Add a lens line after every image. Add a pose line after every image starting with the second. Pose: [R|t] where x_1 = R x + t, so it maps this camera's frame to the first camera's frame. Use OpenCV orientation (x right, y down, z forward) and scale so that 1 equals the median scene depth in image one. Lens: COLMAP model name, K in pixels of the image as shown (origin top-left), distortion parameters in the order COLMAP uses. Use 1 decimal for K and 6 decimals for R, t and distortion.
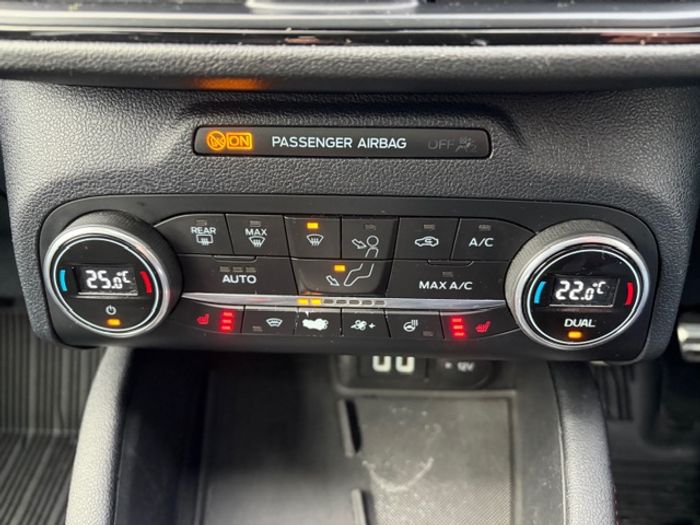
lens RADIAL K [[580.8, 0, 350.0], [0, 580.8, 262.5], [0, 0, 1]] dist [0.013091, -0.014208]
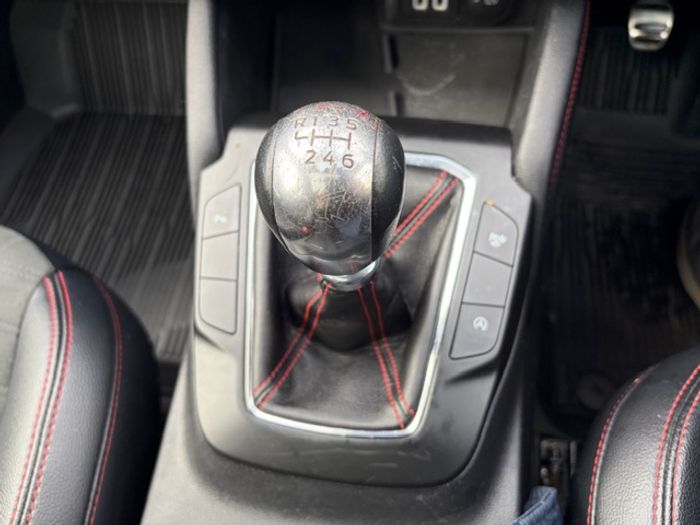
lens RADIAL K [[580.8, 0, 350.0], [0, 580.8, 262.5], [0, 0, 1]] dist [0.013091, -0.014208]
pose [[0.993659, 0.050545, -0.100438, 0.092559], [-0.005024, 0.912333, 0.409418, 0.274147], [0.112327, -0.406317, 0.906801, -0.478287]]
